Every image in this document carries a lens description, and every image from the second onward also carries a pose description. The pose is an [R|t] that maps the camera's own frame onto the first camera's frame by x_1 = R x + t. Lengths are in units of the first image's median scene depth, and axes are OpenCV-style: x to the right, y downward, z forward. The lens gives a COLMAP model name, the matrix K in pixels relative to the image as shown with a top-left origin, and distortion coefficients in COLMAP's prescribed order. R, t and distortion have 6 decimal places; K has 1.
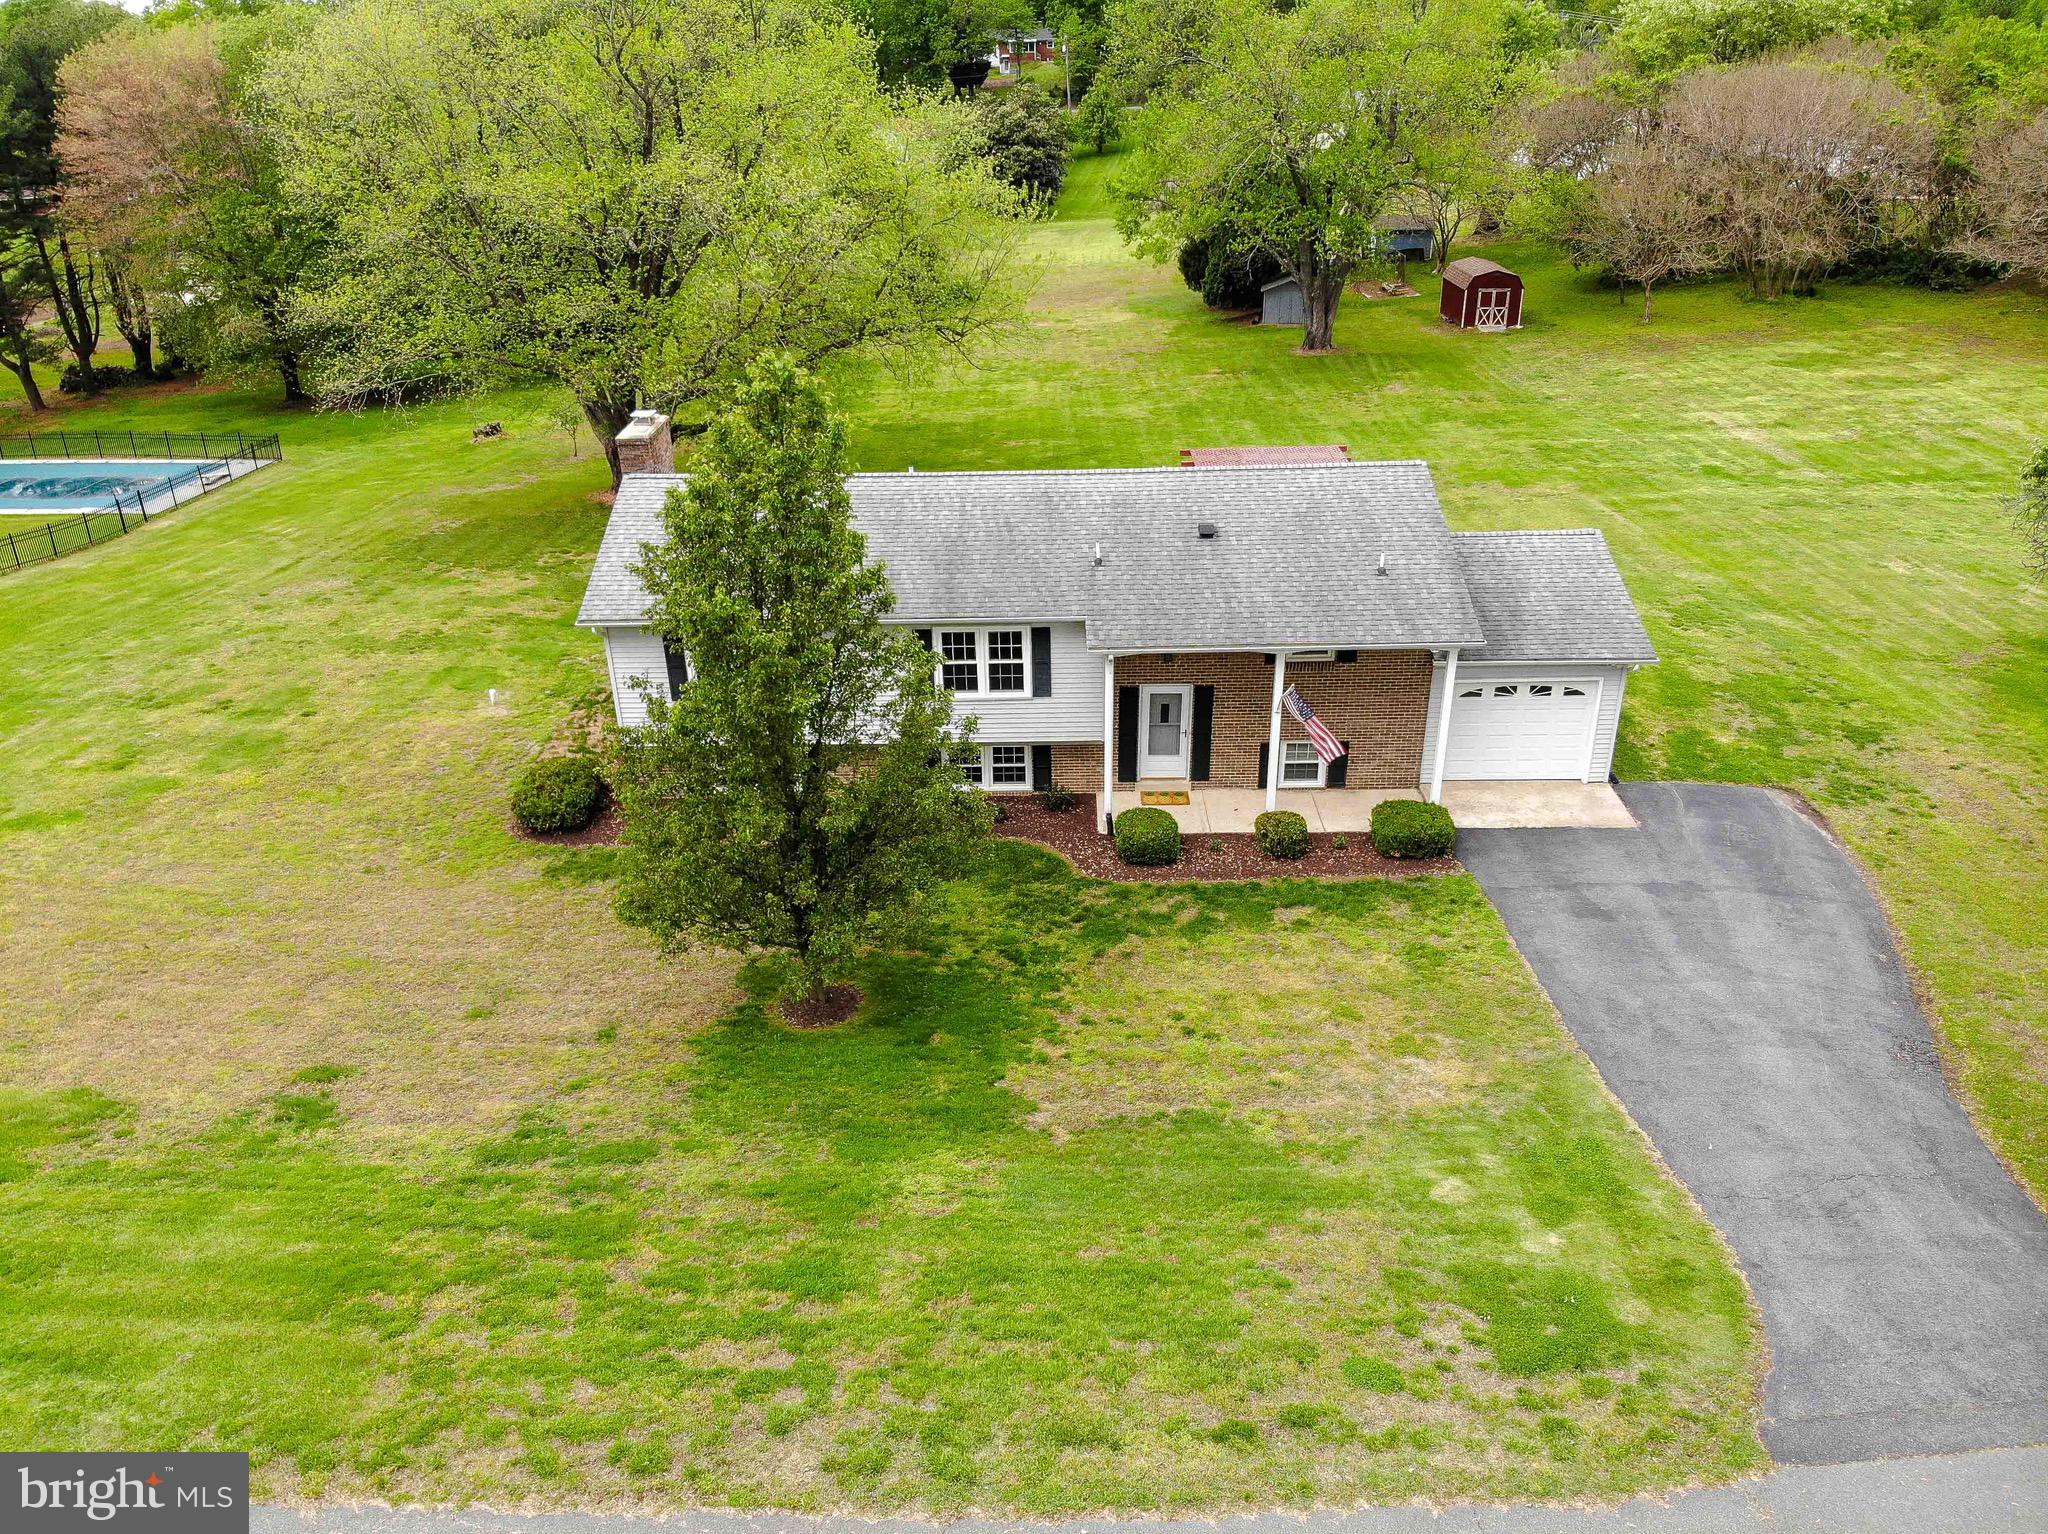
lens RADIAL K [[1501.2, 0, 1013.6], [0, 1501.2, 774.9], [0, 0, 1]] dist [0.070522, -0.194015]
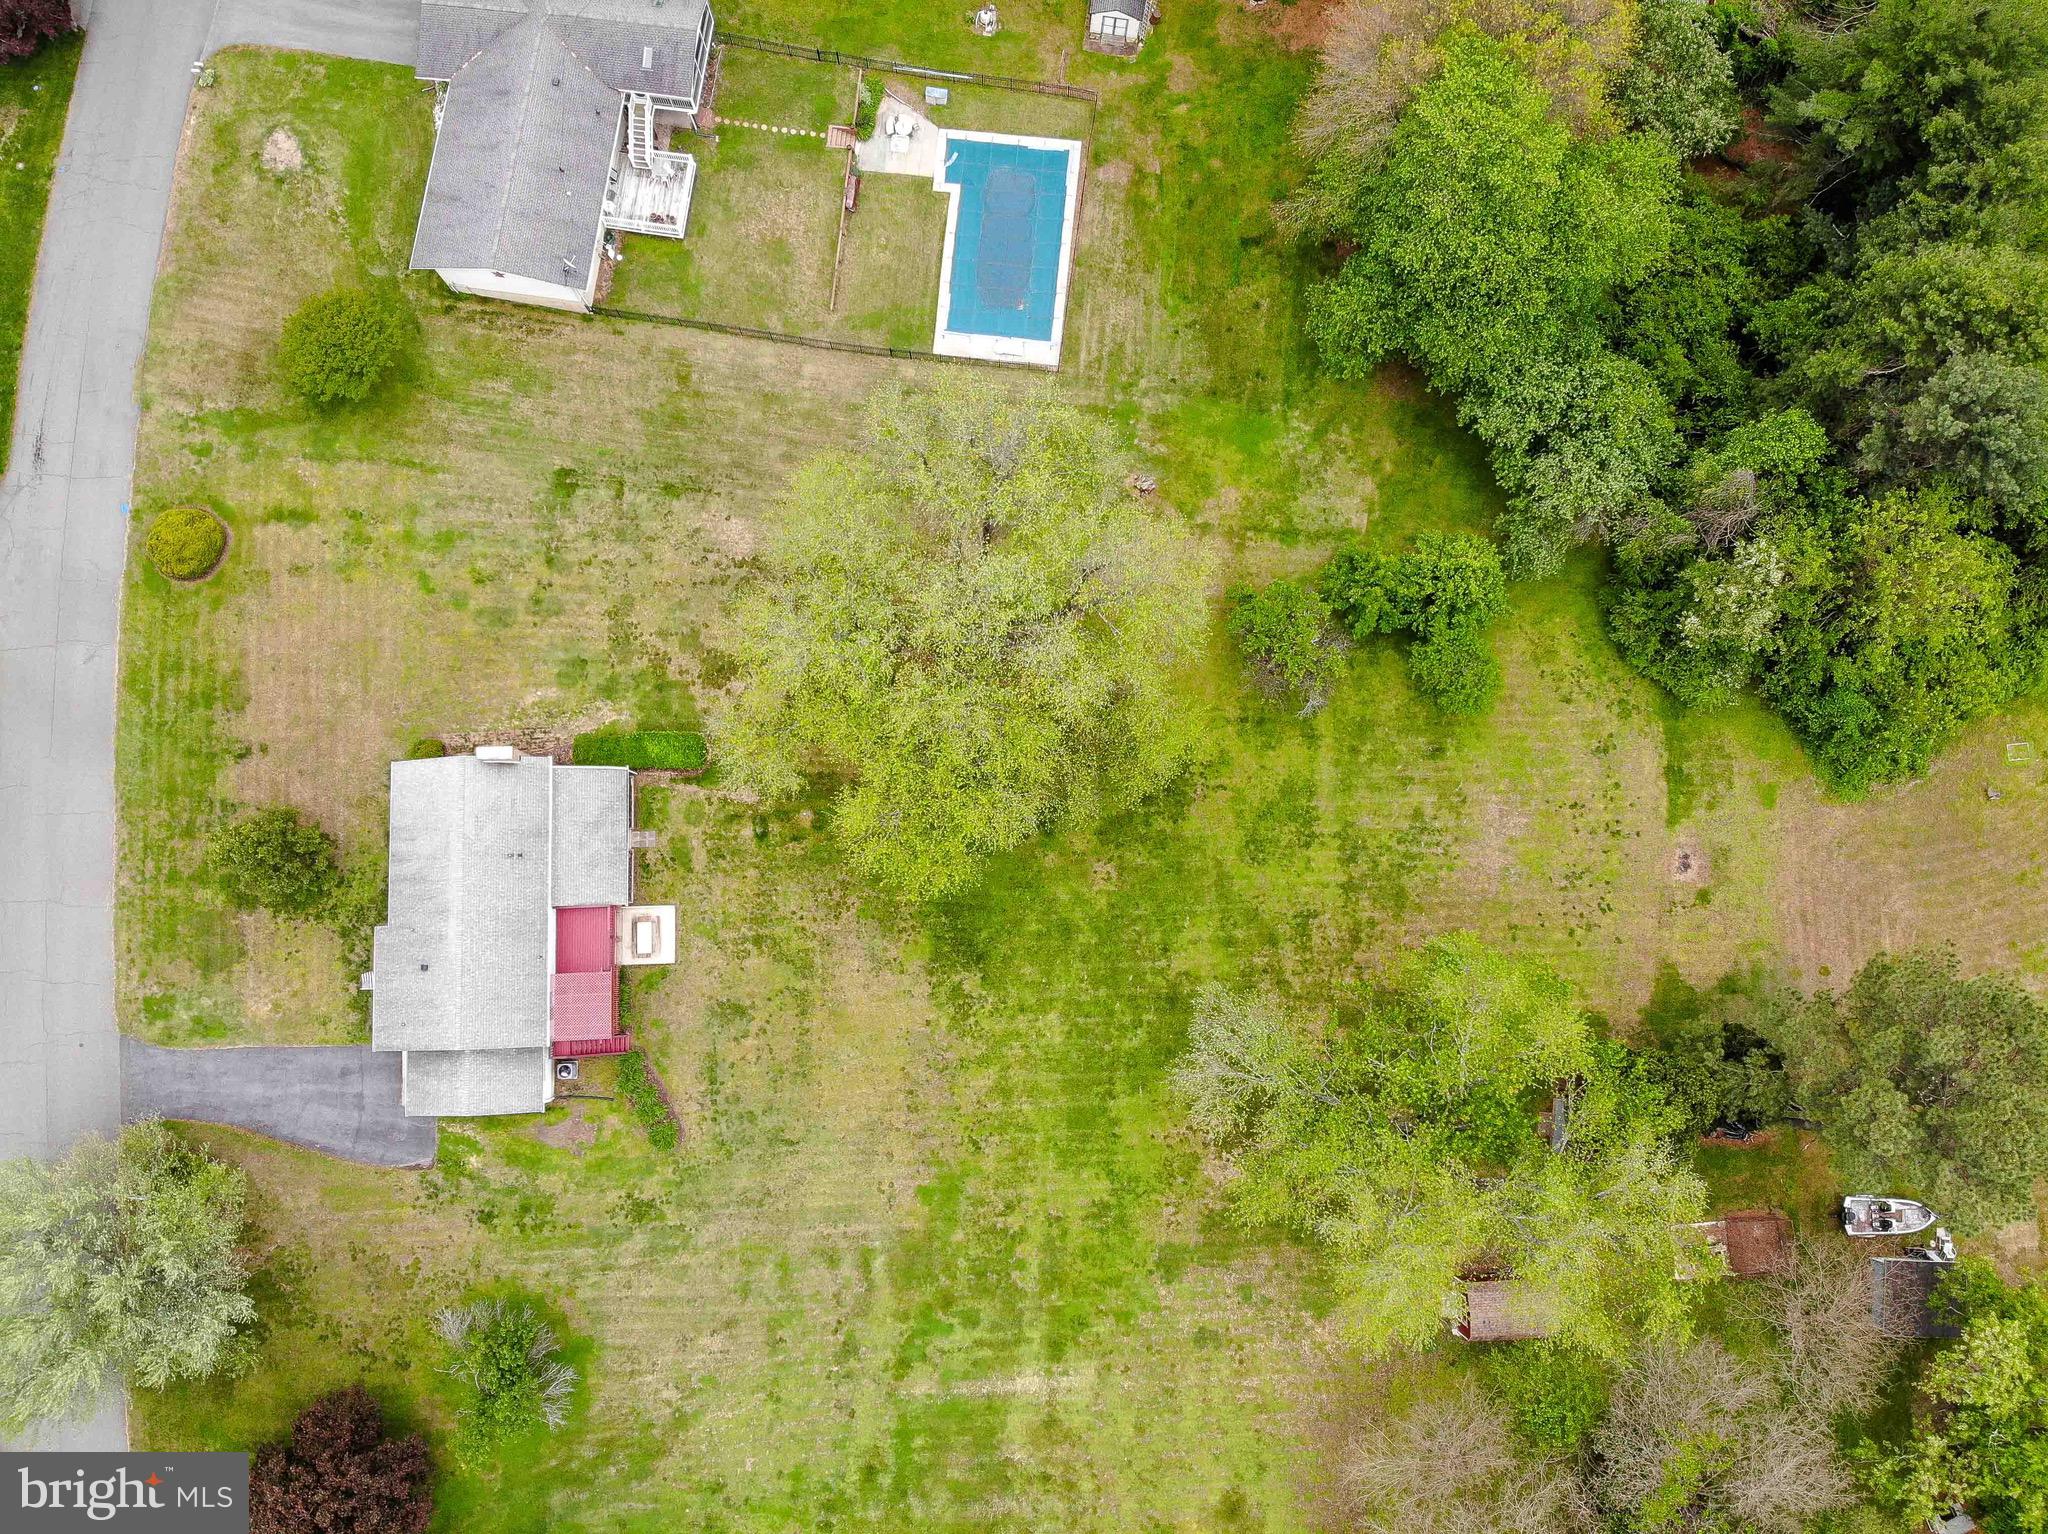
lens RADIAL K [[1501.2, 0, 1025.7], [0, 1501.2, 788.2], [0, 0, 1]] dist [0.070522, -0.194015]
pose [[0.047581, 0.993942, -0.099077, 0.134440], [-0.448170, 0.109888, 0.887169, -3.402233], [0.892681, 0.002191, 0.450683, 0.747878]]
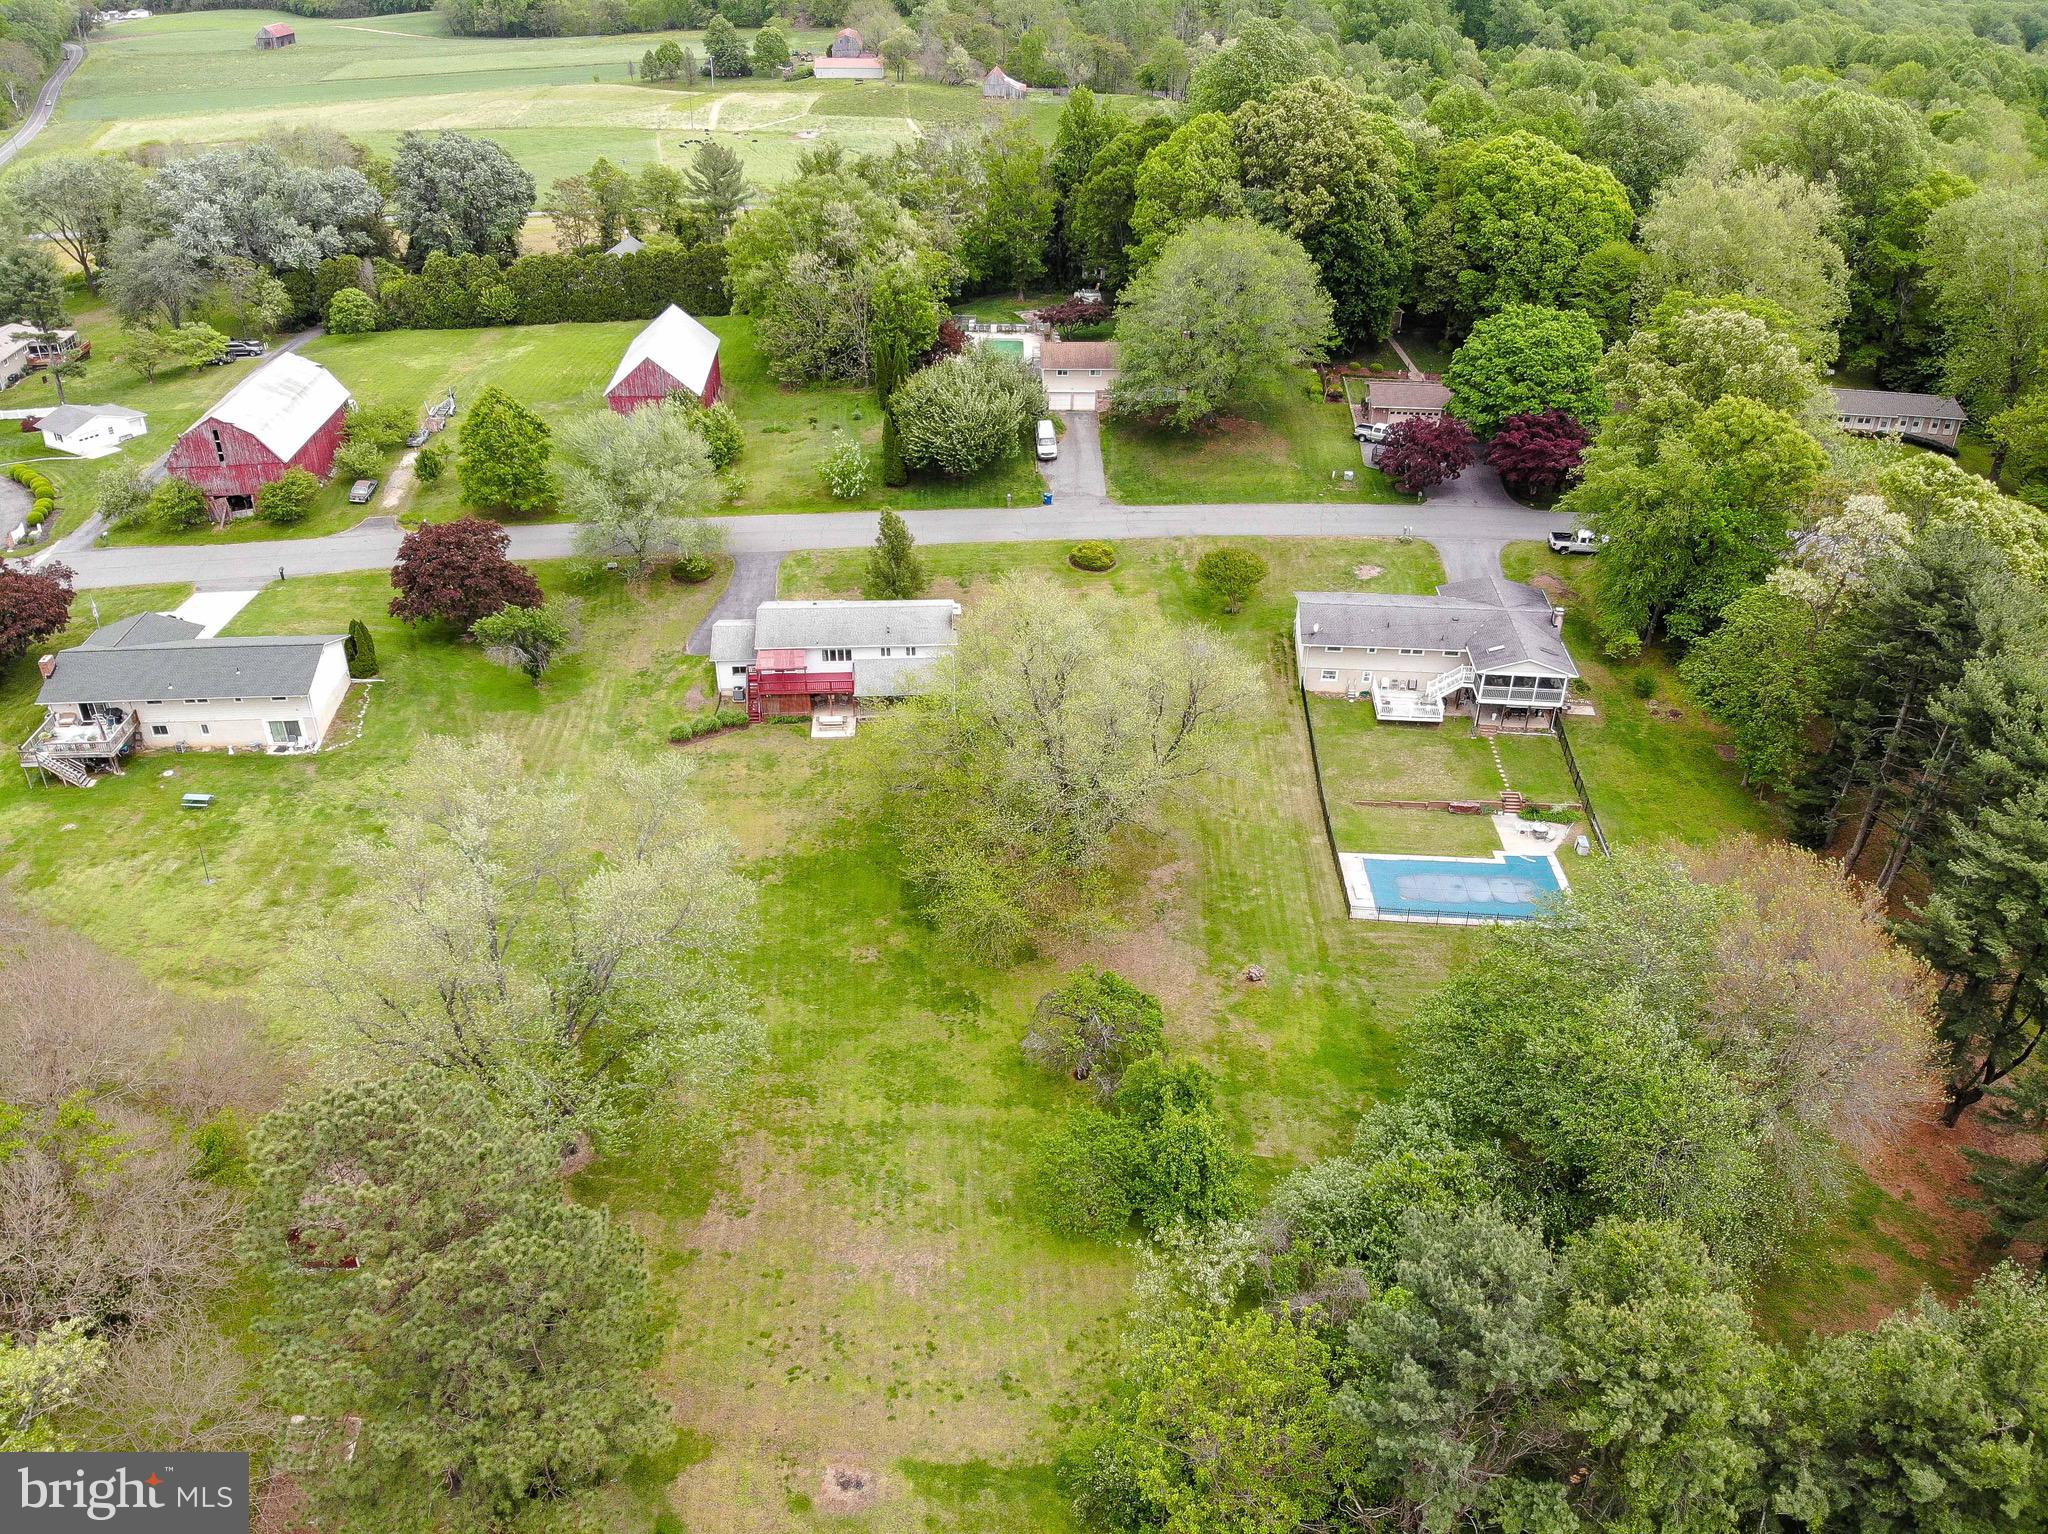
lens RADIAL K [[1501.2, 0, 1012.0], [0, 1501.2, 769.5], [0, 0, 1]] dist [0.070522, -0.194015]
pose [[-0.995881, 0.057998, -0.069688, -0.116905], [-0.026499, 0.548870, 0.835488, -3.659820], [0.086707, 0.833893, -0.545072, 3.946210]]
